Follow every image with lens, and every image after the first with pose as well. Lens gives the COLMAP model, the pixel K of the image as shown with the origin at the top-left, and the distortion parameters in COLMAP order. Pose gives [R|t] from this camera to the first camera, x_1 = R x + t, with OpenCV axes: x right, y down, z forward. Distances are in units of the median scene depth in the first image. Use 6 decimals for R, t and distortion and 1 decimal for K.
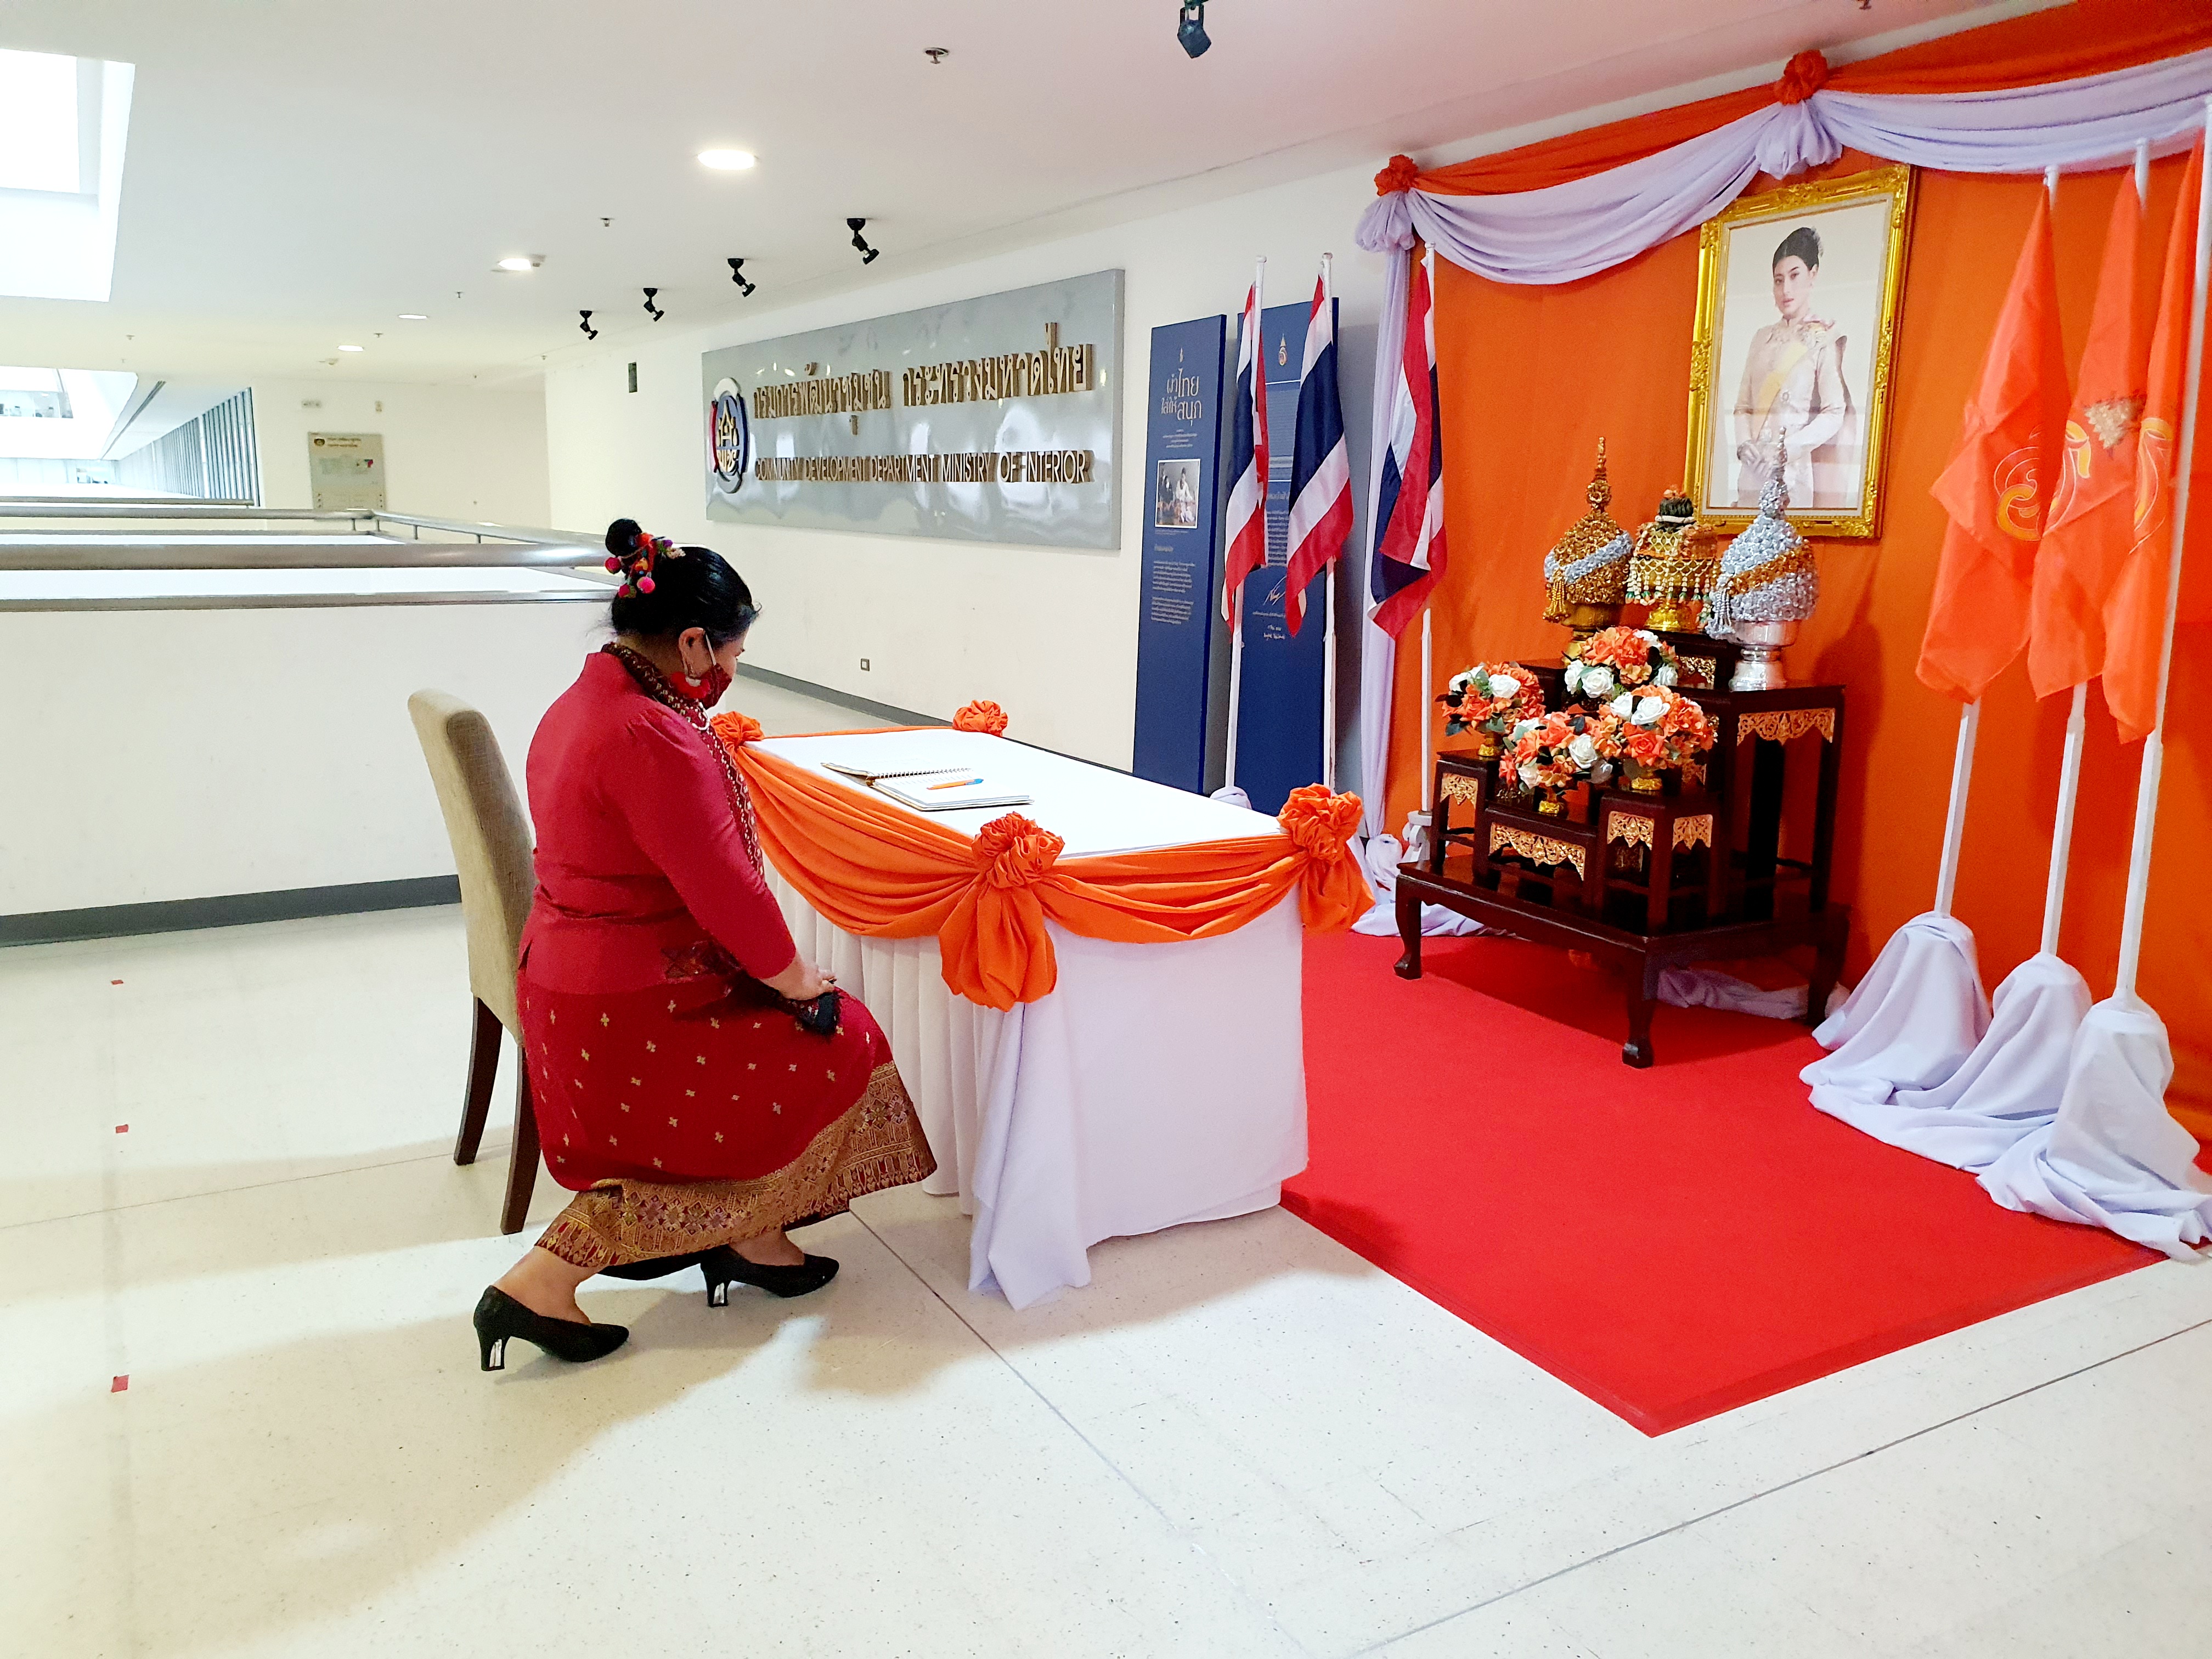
lens RADIAL K [[1714.7, 0, 1106.0], [0, 1714.7, 829.5], [0, 0, 1]] dist [0.000015, 0.030054]
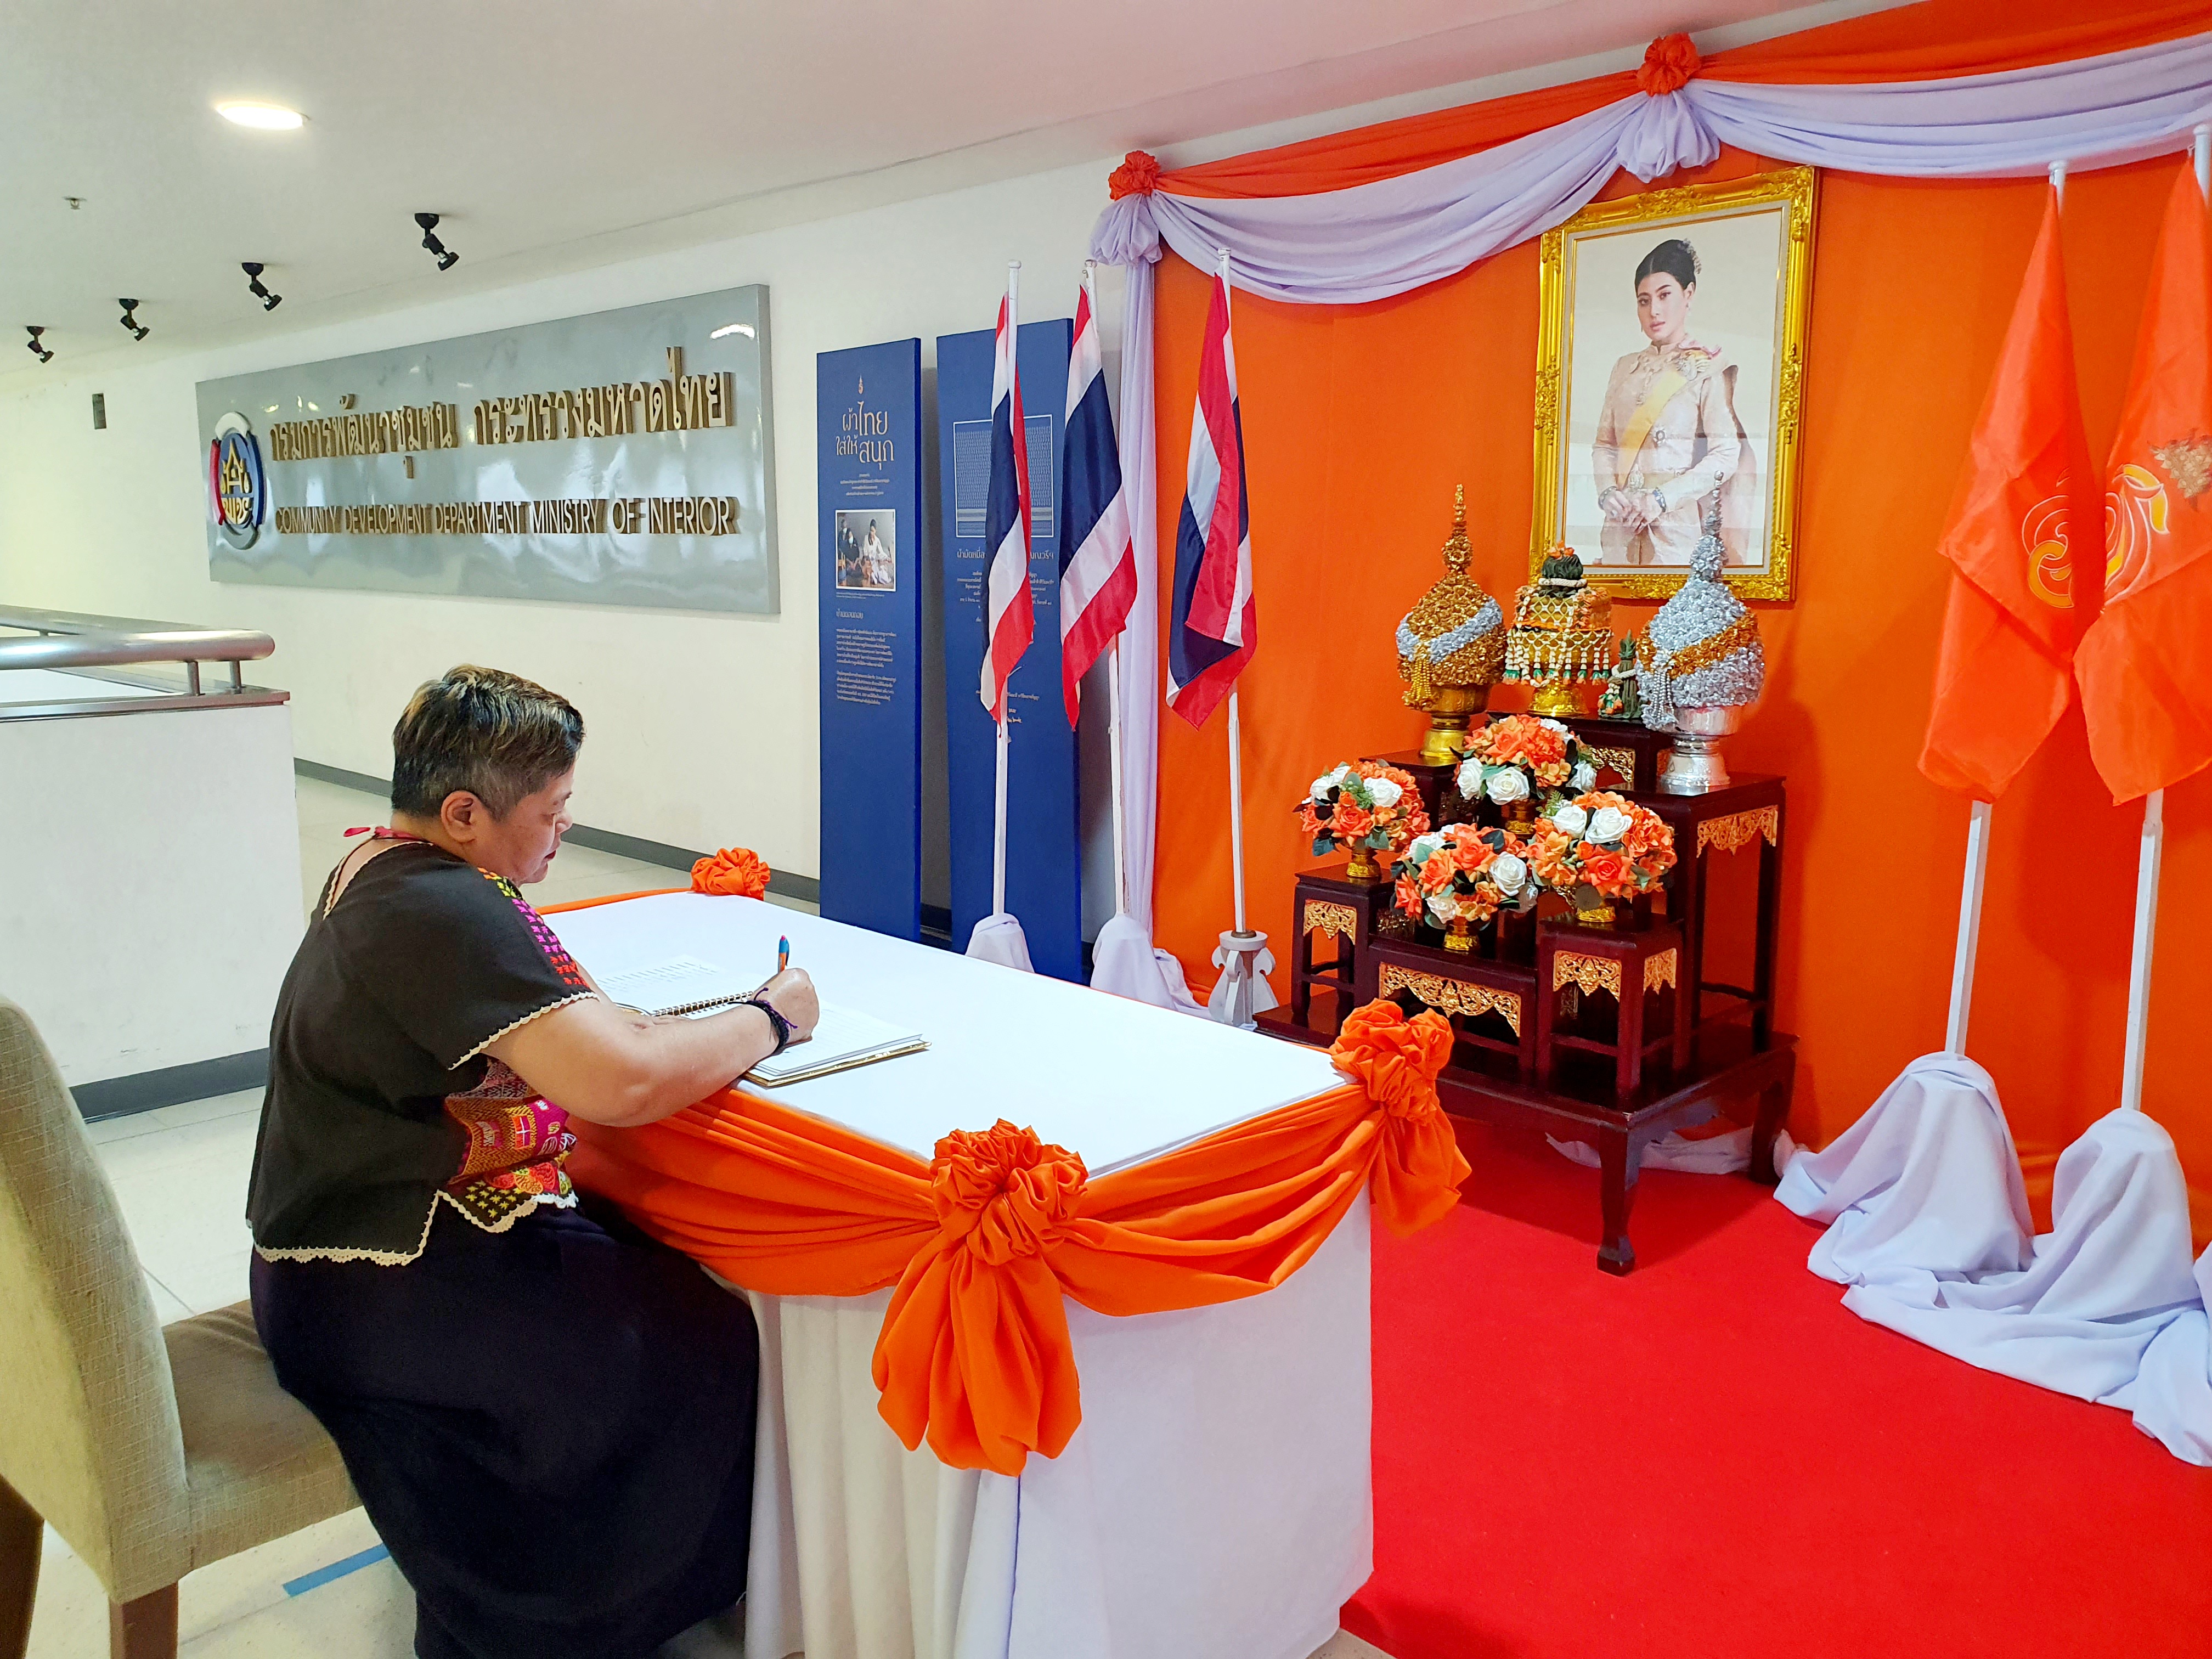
lens RADIAL K [[1716.7, 0, 1076.1], [0, 1716.7, 802.7], [0, 0, 1]] dist [0.002339, 0.031470]
pose [[0.967441, -0.051265, 0.247851, -0.109509], [0.060440, 0.997734, -0.029548, -0.065404], [-0.245774, 0.043566, 0.968348, 0.263713]]
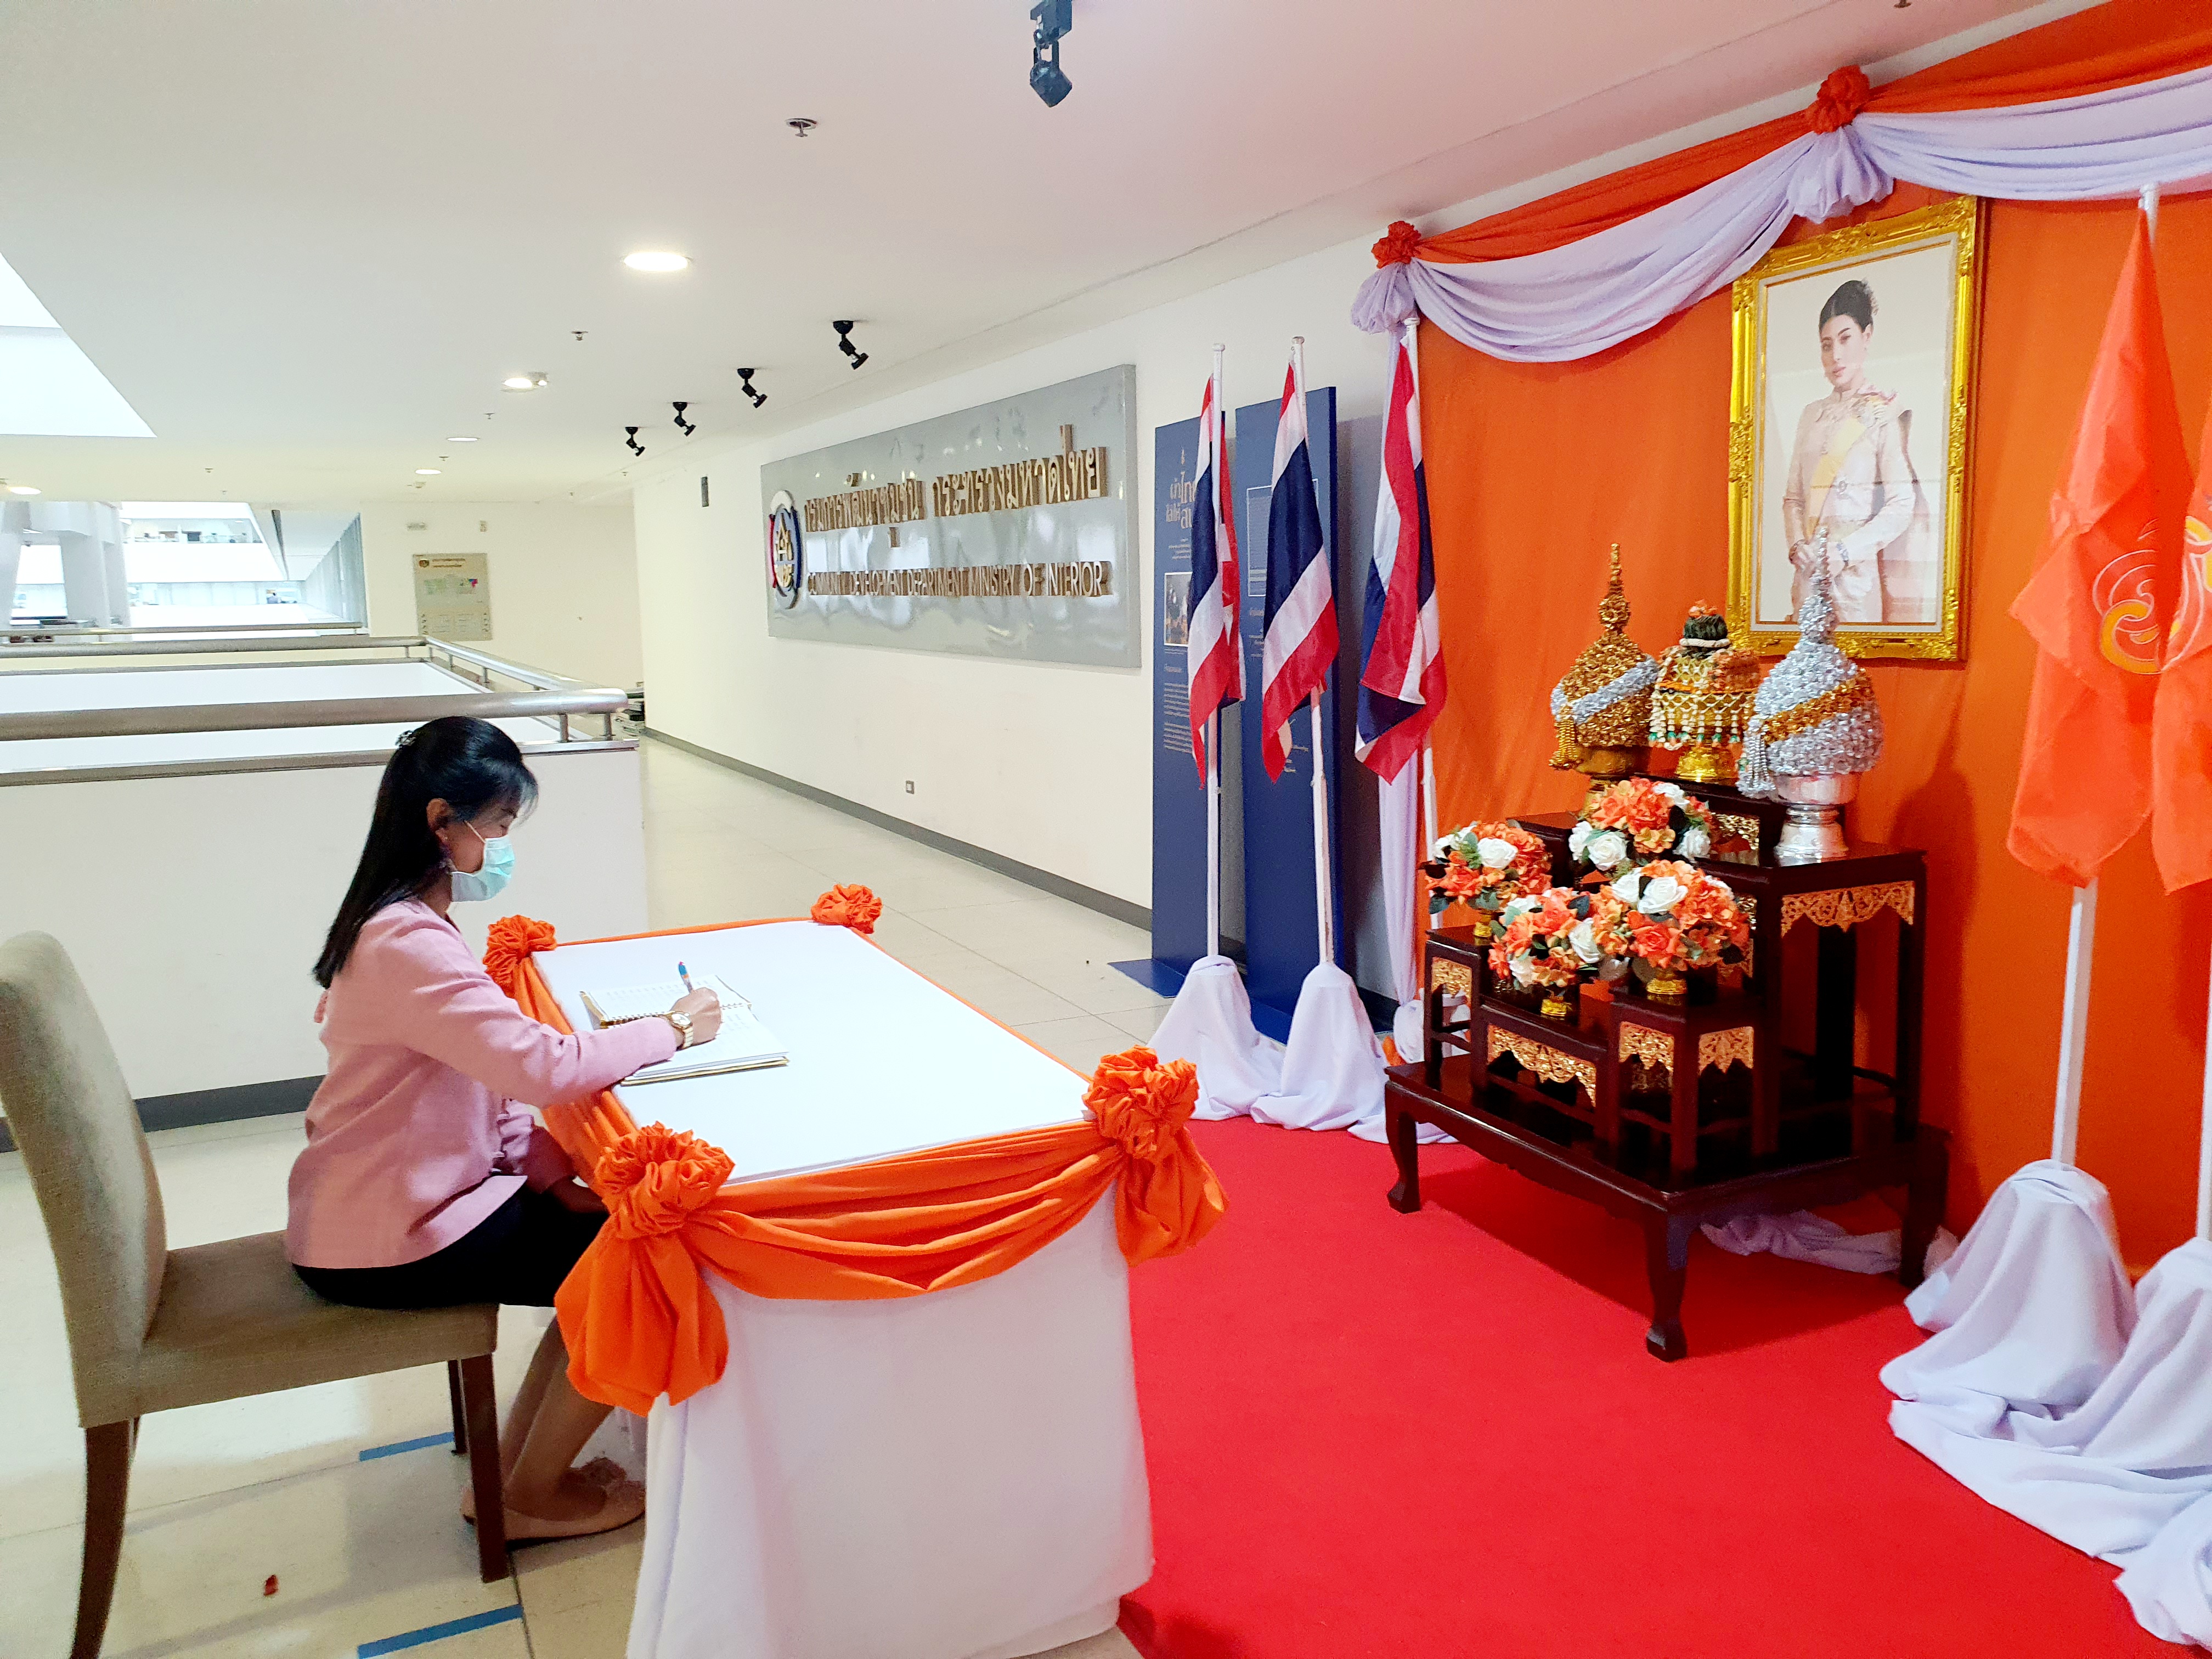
lens RADIAL K [[1710.4, 0, 1147.8], [0, 1710.4, 800.8], [0, 0, 1]] dist [0.013055, 0.001069]
pose [[0.997166, -0.022658, -0.071736, 0.130104], [0.017900, 0.997641, -0.066277, -0.059468], [0.073069, 0.064805, 0.995219, 0.191359]]
